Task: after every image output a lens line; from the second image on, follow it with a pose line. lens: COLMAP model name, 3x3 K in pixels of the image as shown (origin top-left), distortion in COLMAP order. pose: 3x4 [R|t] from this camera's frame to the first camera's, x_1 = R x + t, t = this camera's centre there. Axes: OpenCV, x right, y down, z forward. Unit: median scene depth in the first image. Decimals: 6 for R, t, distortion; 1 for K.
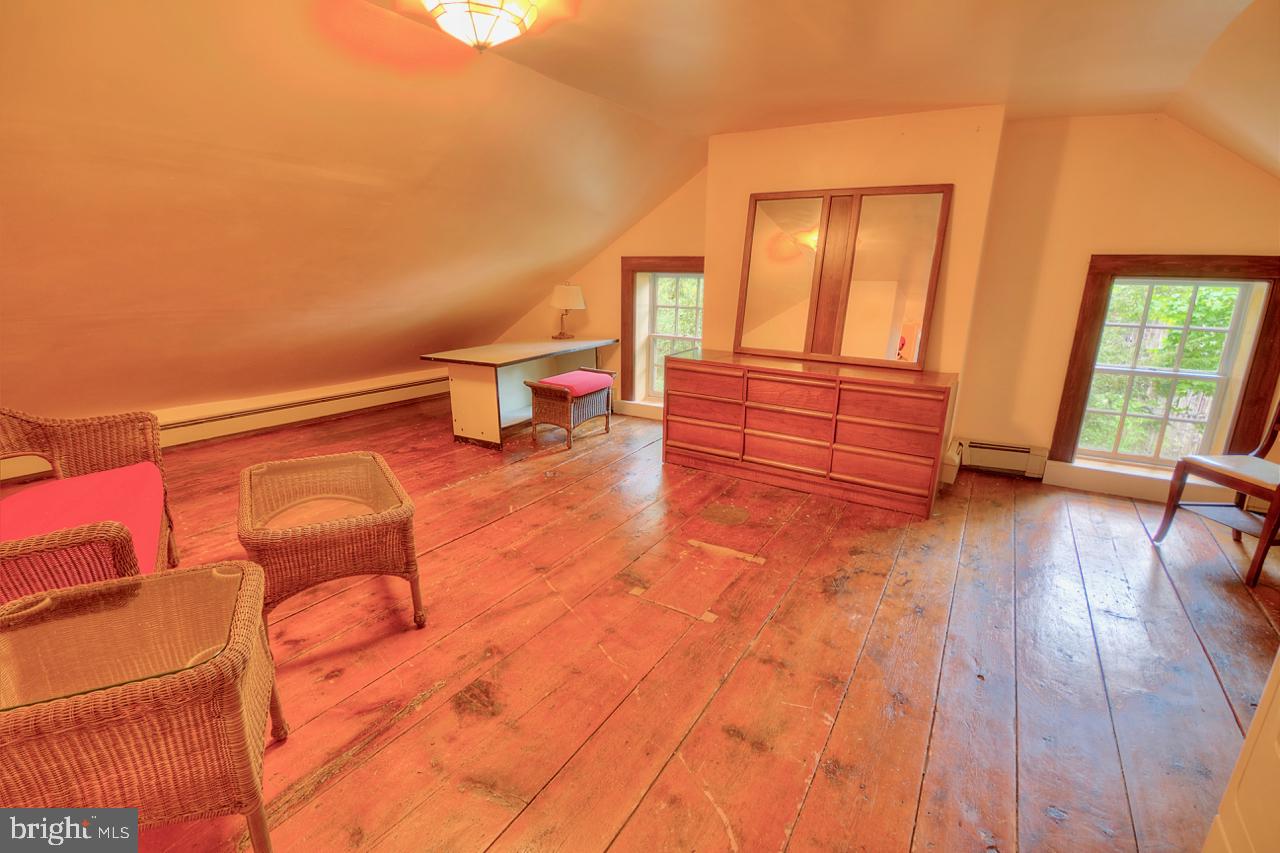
lens RADIAL K [[585.7, 0, 633.8], [0, 585.7, 433.5], [0, 0, 1]] dist [-0.003724, -0.000545]
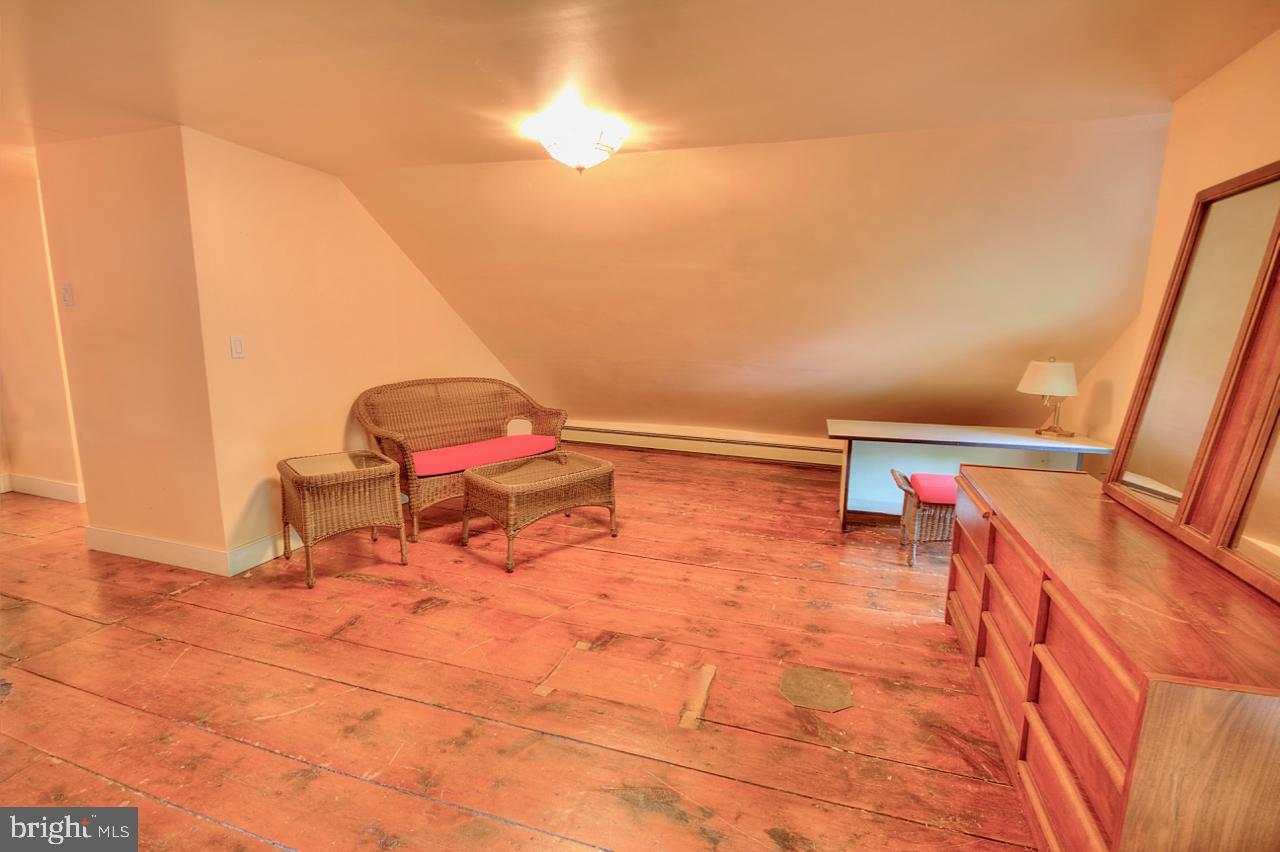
lens RADIAL K [[585.7, 0, 637.0], [0, 585.7, 418.0], [0, 0, 1]] dist [-0.003724, -0.000545]
pose [[0.242972, 0.139117, -0.960006, 0.819528], [-0.277424, 0.958291, 0.068654, -0.172085], [0.929516, 0.249648, 0.271433, 0.634273]]
